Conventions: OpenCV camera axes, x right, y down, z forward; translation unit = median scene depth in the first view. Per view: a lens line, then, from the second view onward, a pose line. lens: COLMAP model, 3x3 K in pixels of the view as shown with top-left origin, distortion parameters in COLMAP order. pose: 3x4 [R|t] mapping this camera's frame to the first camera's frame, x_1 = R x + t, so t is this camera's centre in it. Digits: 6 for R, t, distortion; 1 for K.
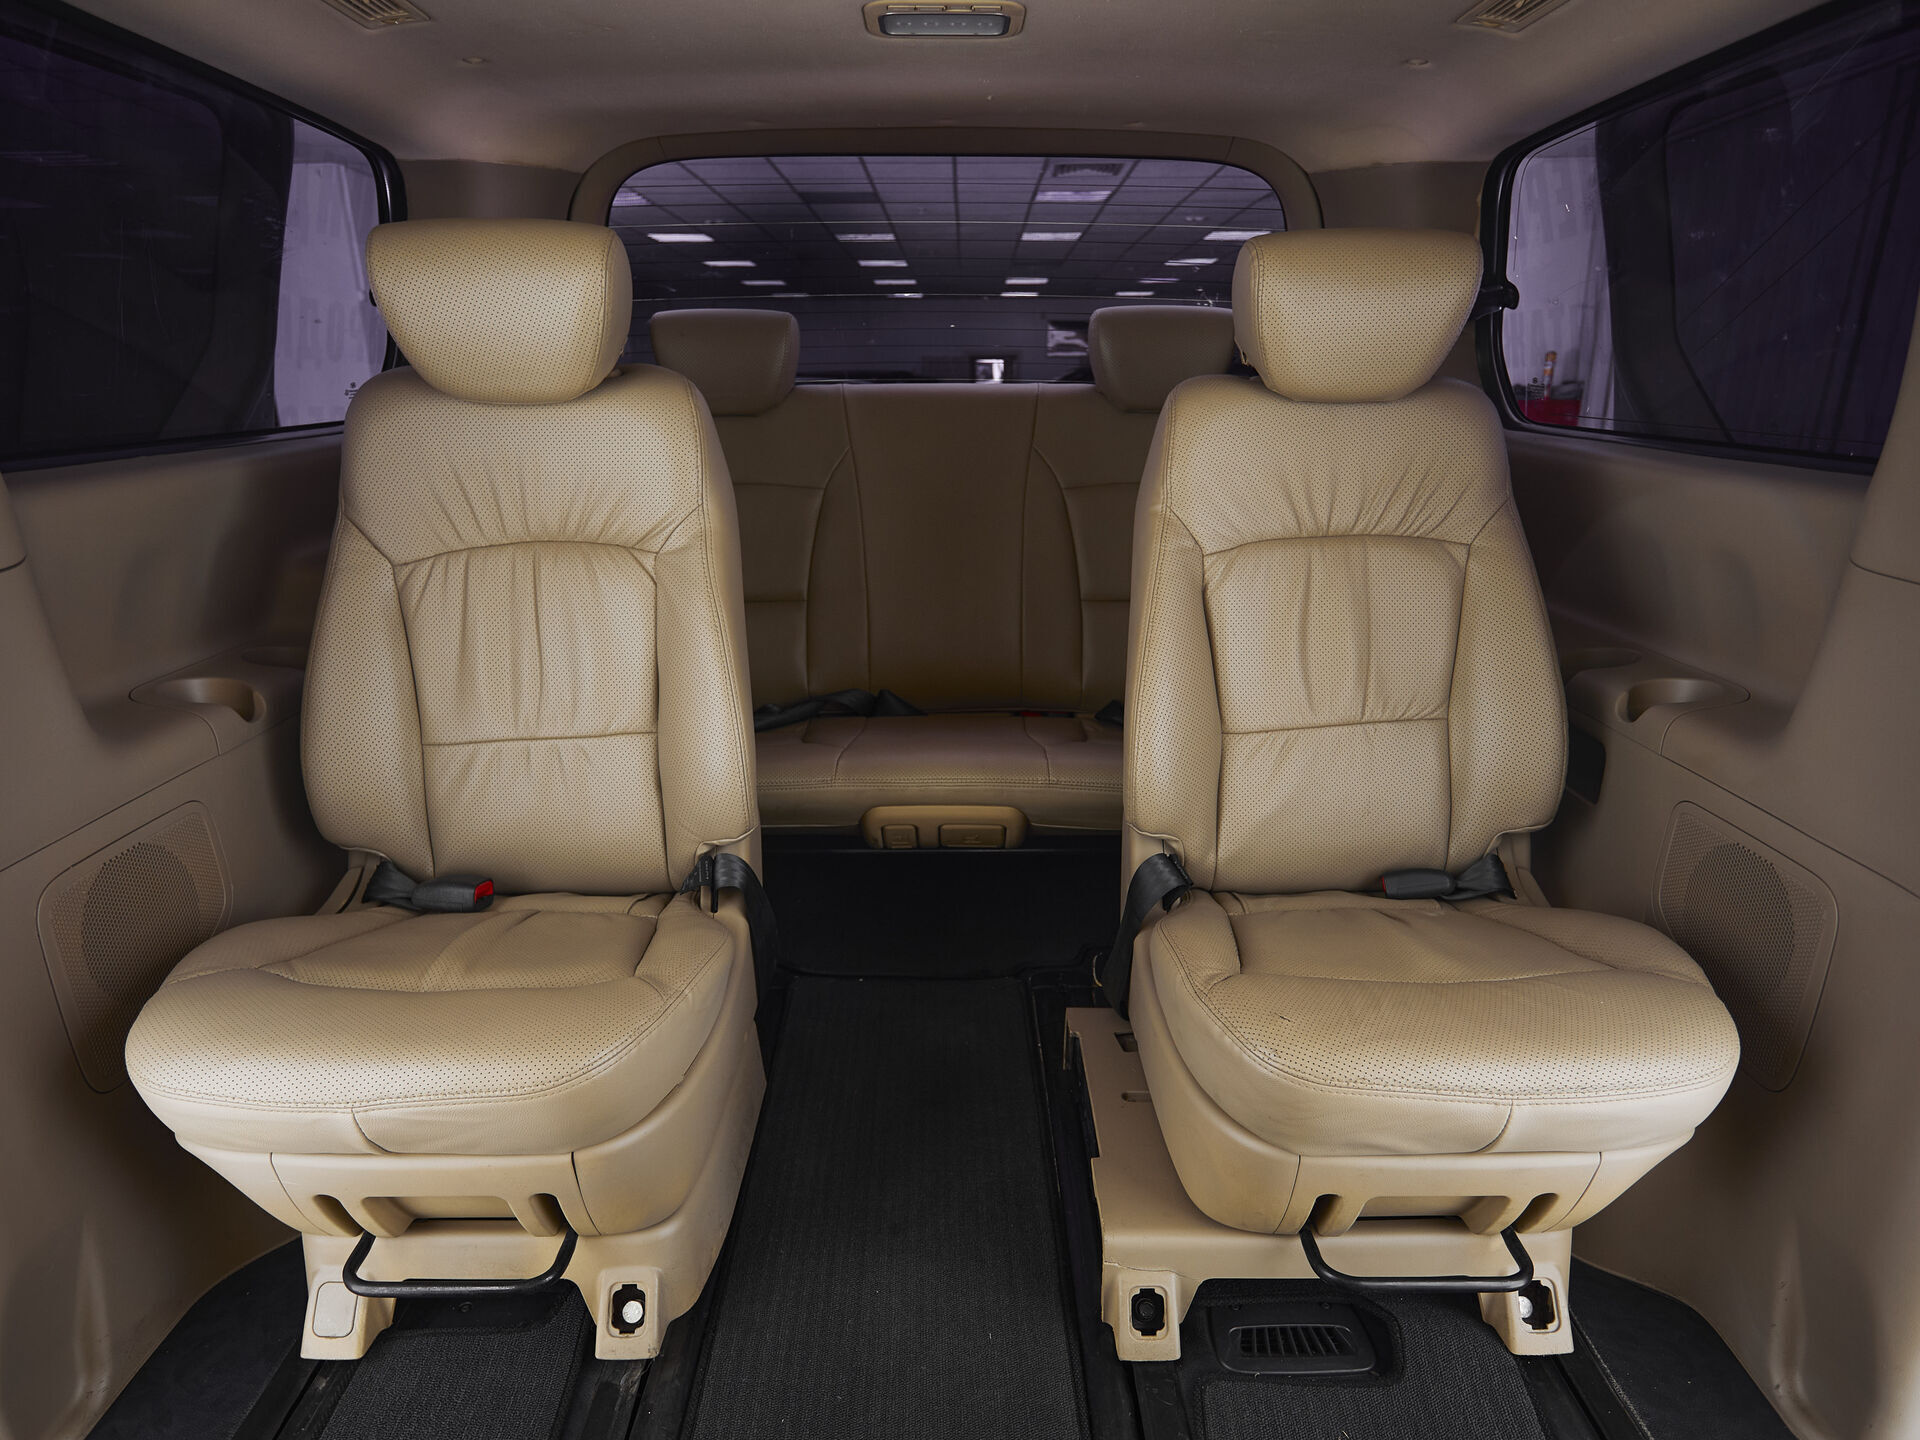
lens RADIAL K [[933.1, 0, 960.0], [0, 933.1, 720.0], [0, 0, 1]] dist [0.028112, 0.000208]
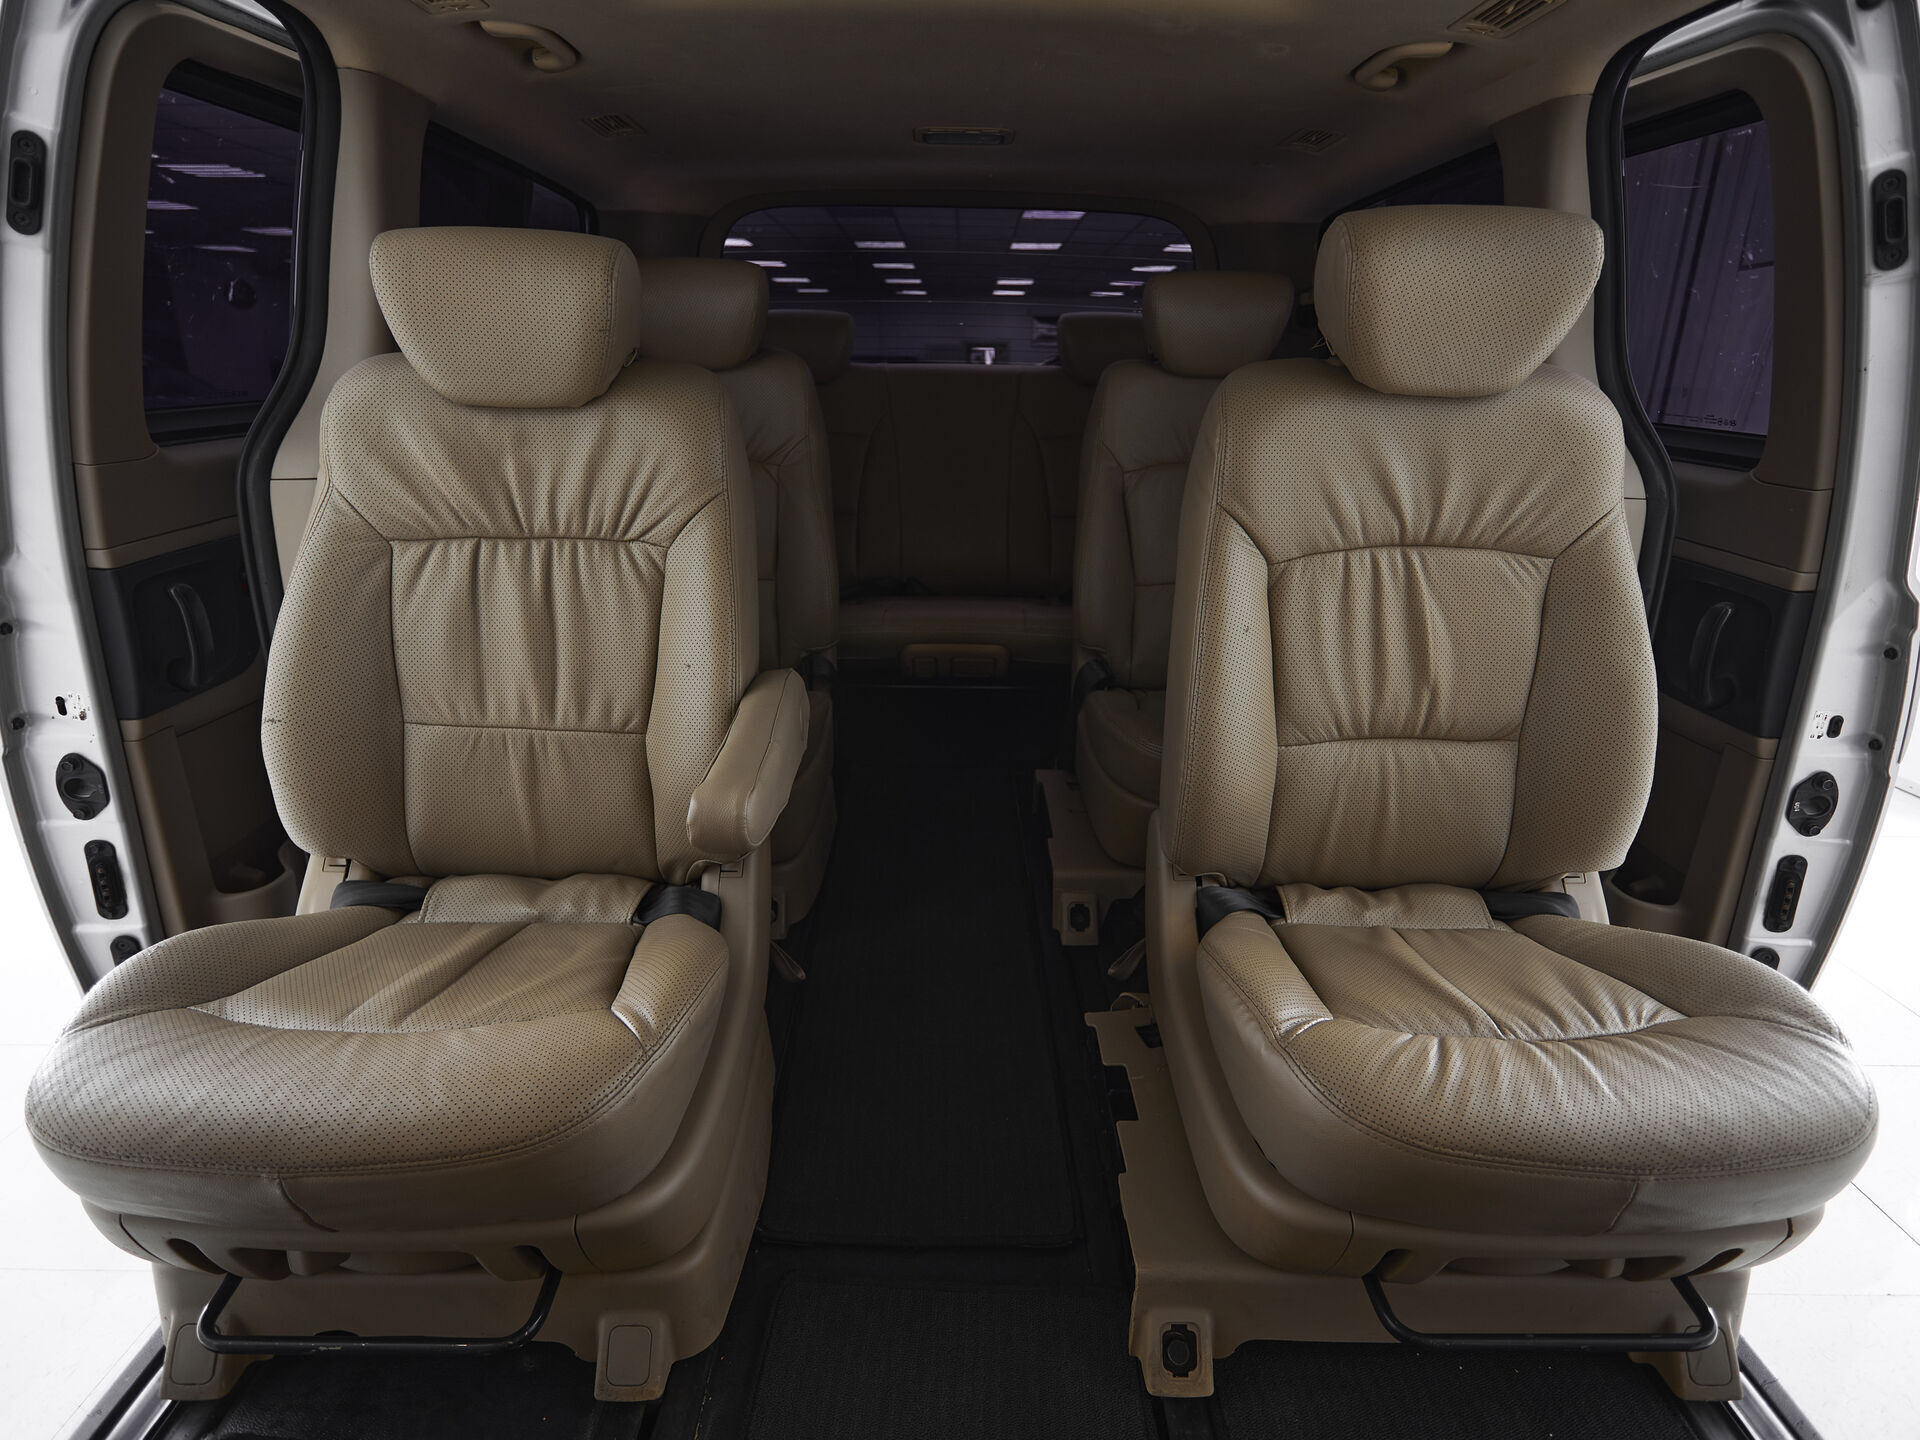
lens RADIAL K [[1011.7, 0, 953.4], [0, 1011.7, 722.3], [0, 0, 1]] dist [0.000837, -0.000424]
pose [[0.999815, 0.012152, 0.014936, -0.020892], [-0.011973, 0.999855, -0.012075, 0.116620], [-0.015080, 0.011894, 0.999816, -0.301867]]
